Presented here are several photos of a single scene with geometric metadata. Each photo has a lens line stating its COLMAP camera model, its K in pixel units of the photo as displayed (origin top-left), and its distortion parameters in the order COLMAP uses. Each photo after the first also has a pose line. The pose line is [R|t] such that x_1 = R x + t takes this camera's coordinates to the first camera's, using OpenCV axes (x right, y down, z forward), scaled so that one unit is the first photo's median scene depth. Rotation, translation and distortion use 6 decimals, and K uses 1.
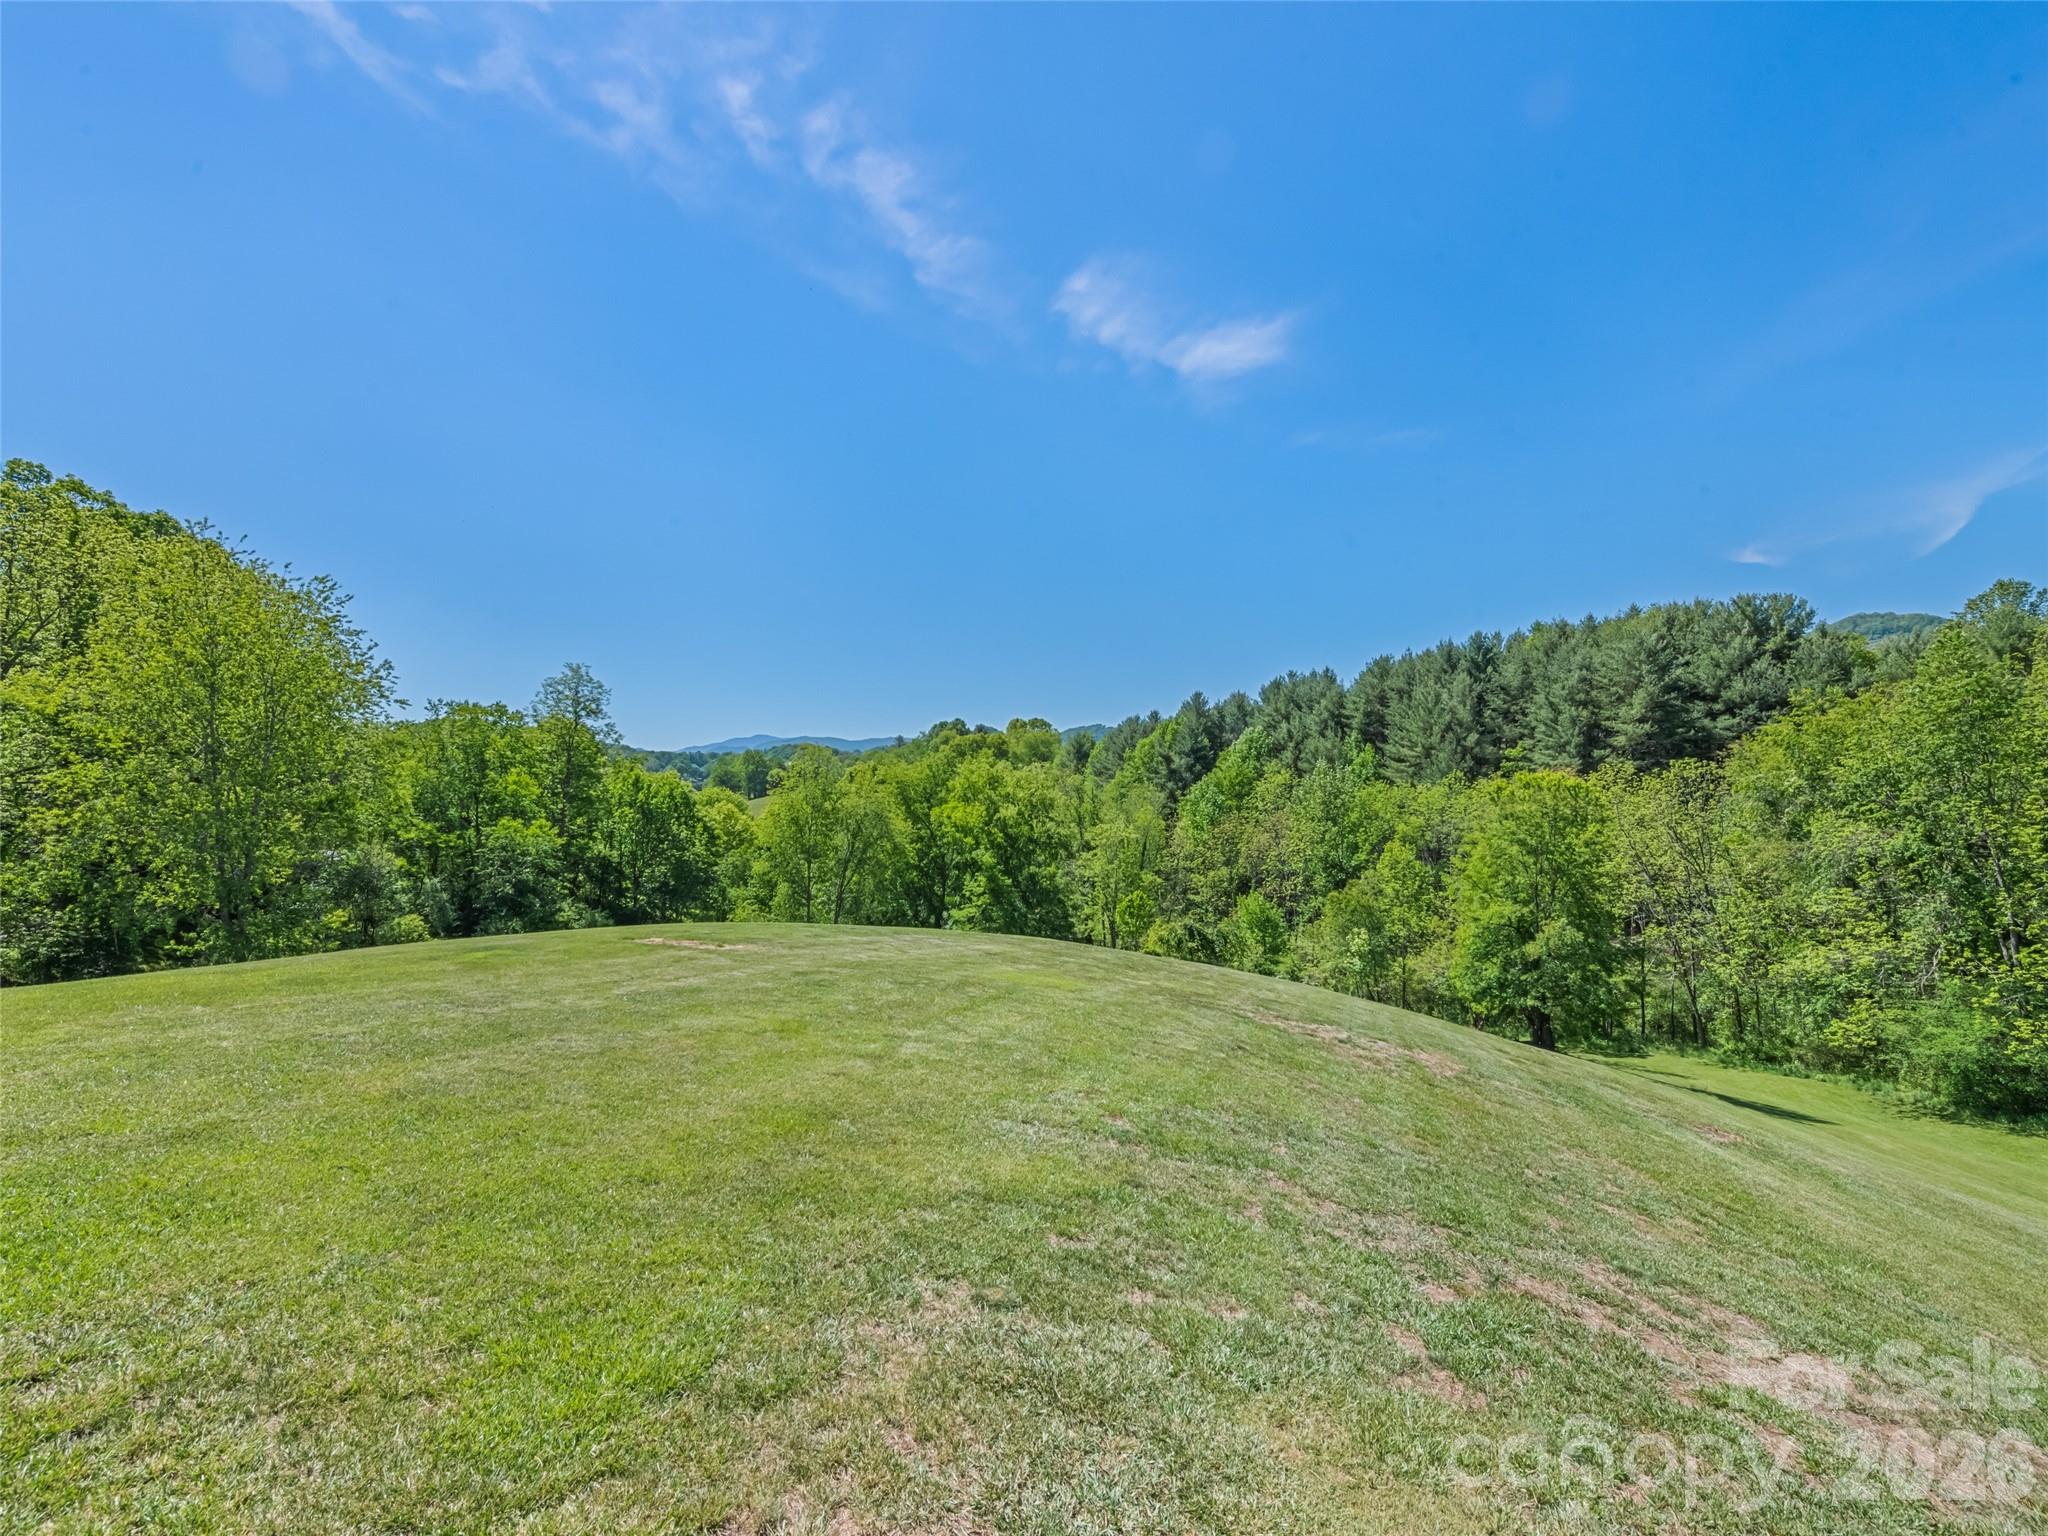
lens RADIAL K [[904.2, 0, 1020.0], [0, 904.2, 766.8], [0, 0, 1]] dist [0.019102, -0.005956]
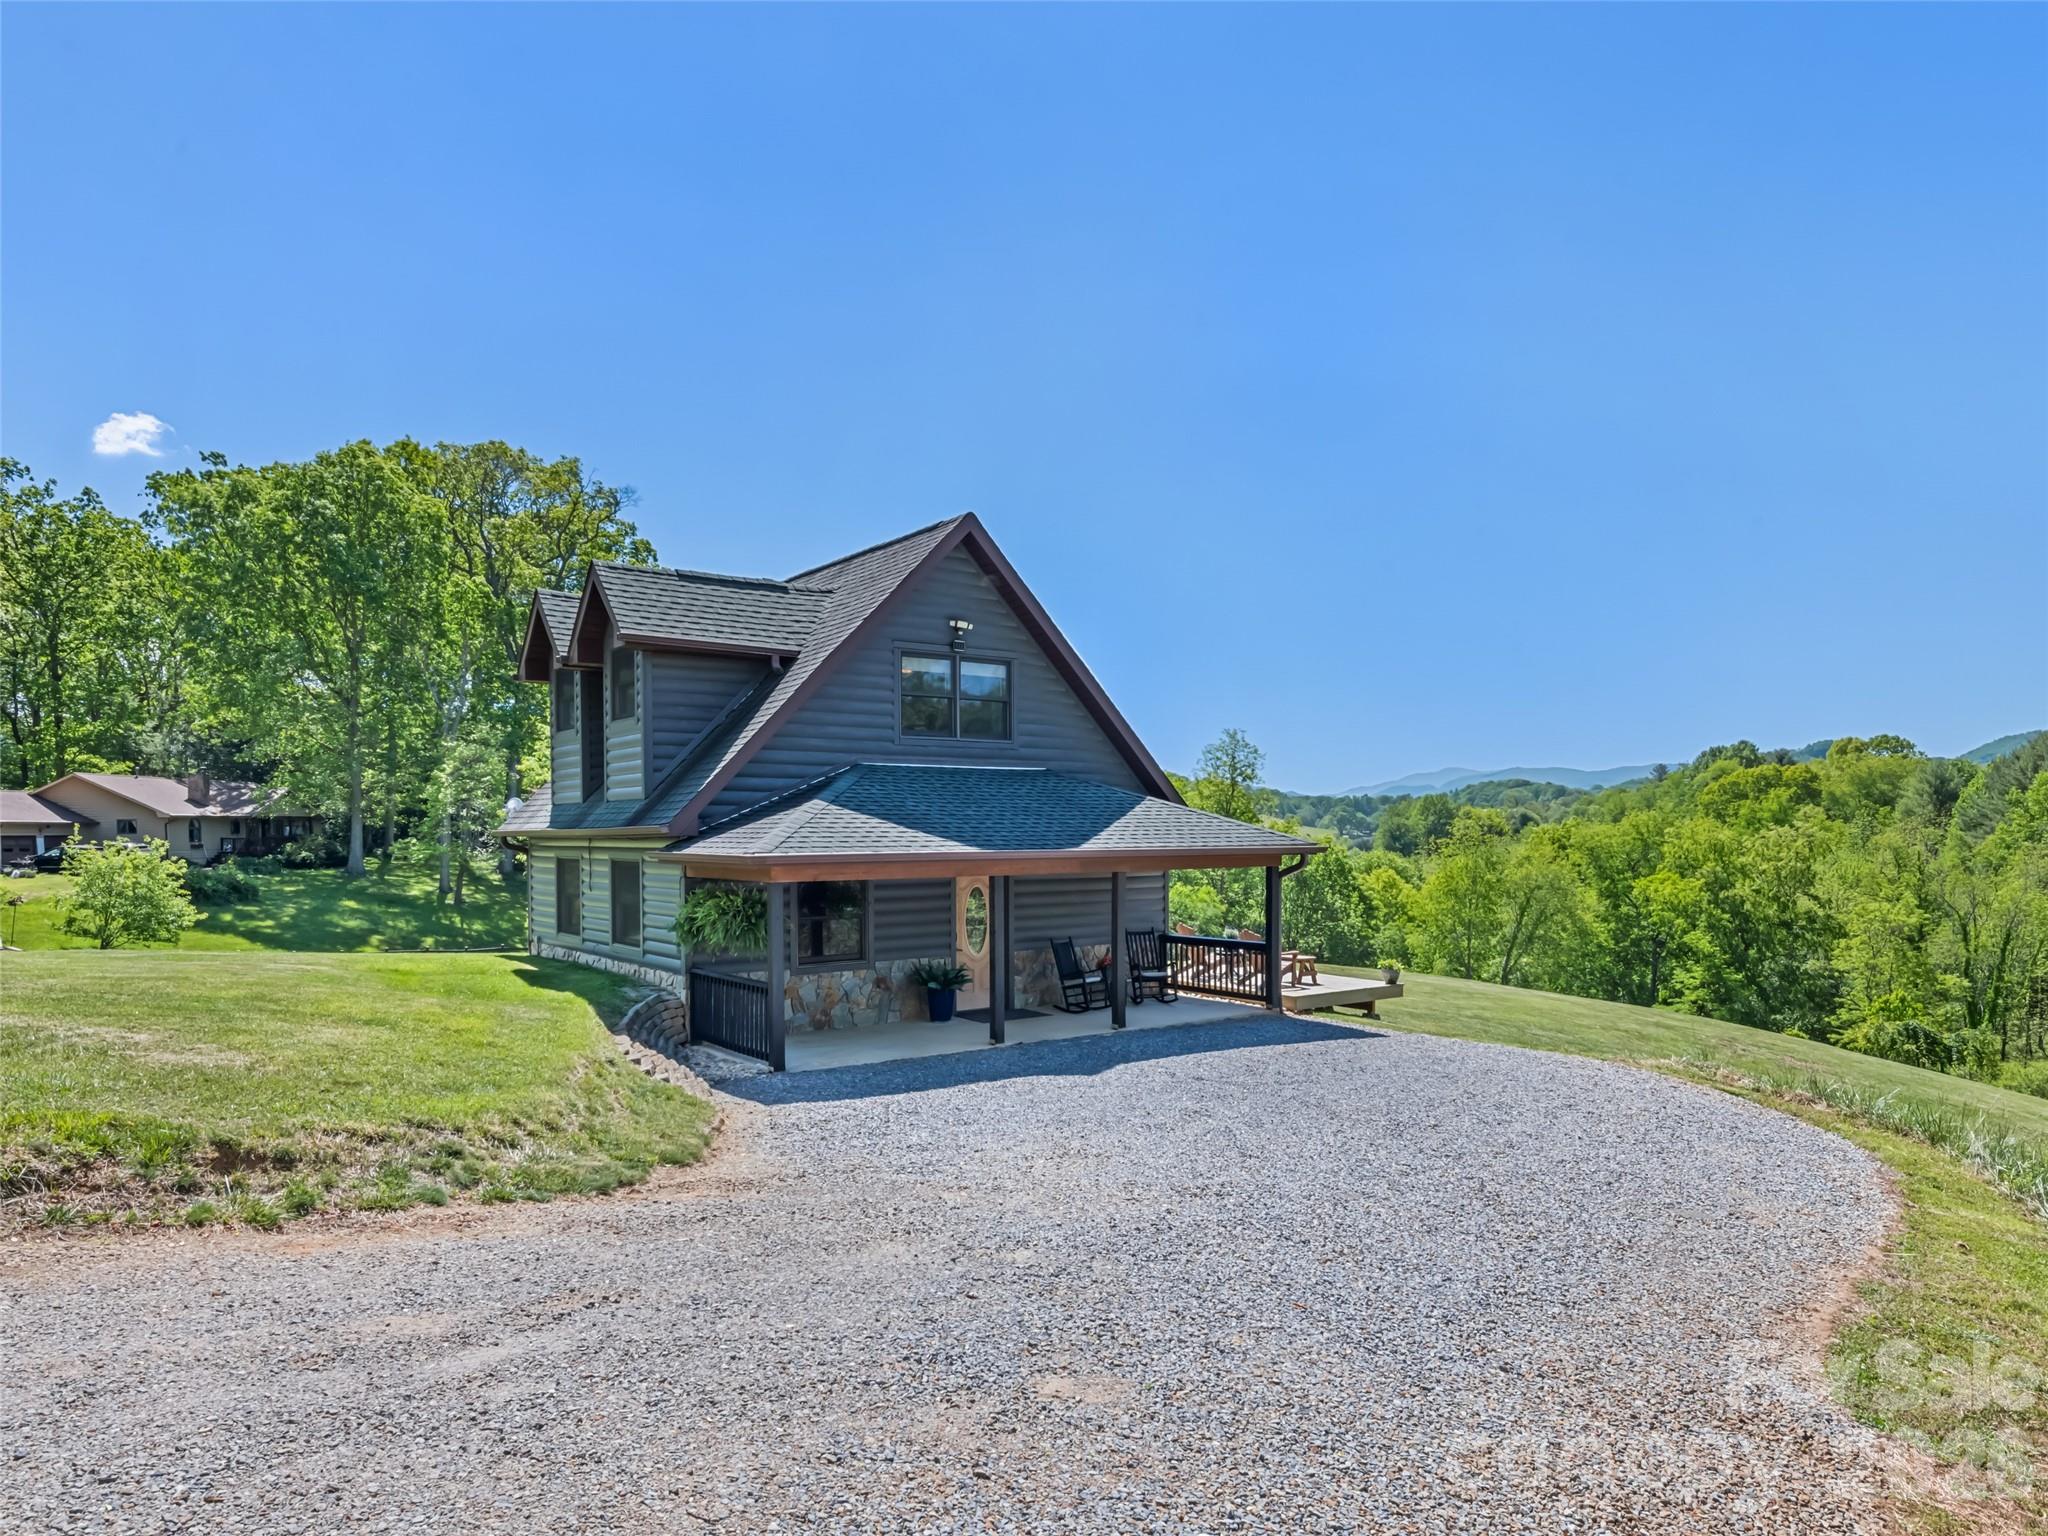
lens RADIAL K [[1259.1, 0, 1018.6], [0, 1259.1, 891.1], [0, 0, 1]] dist [0.003556, 0.000818]
pose [[0.819677, 0.017459, -0.572560, 0.099464], [0.017633, 0.998293, 0.055685, -0.016506], [0.572554, -0.055739, 0.817970, -0.243397]]
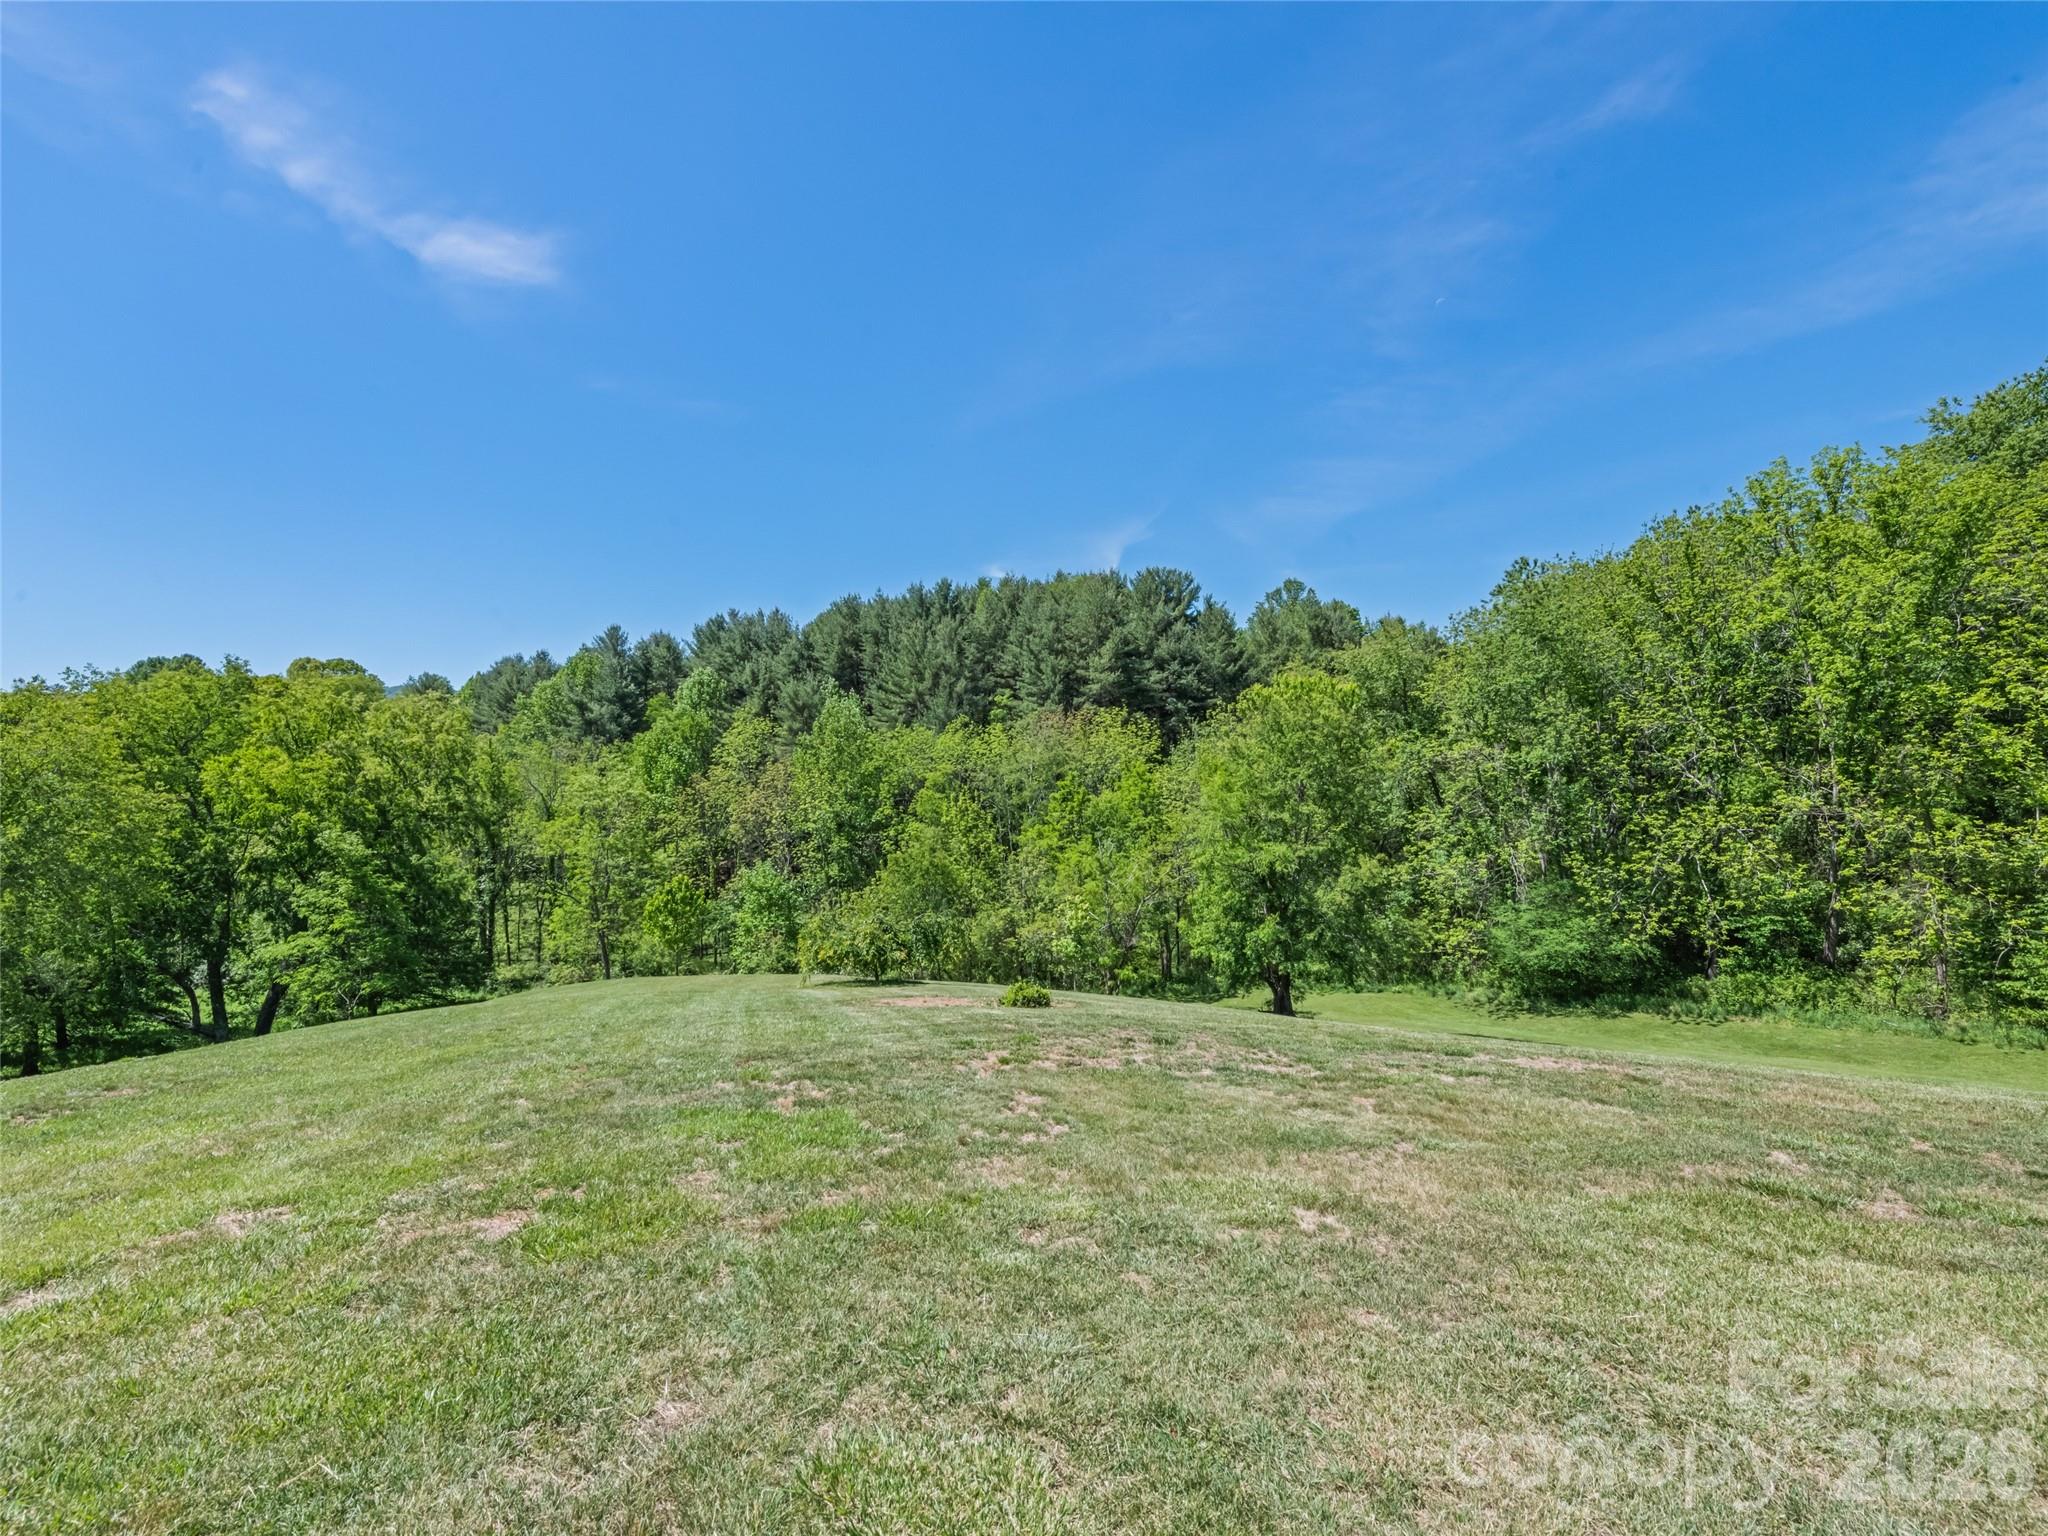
lens RADIAL K [[907.9, 0, 1028.1], [0, 907.9, 775.7], [0, 0, 1]] dist [0.018334, -0.006285]
pose [[0.777349, -0.024446, 0.628595, -0.057579], [-0.001330, 0.999179, 0.040502, 0.032485], [-0.629069, -0.032320, 0.776678, 0.278498]]
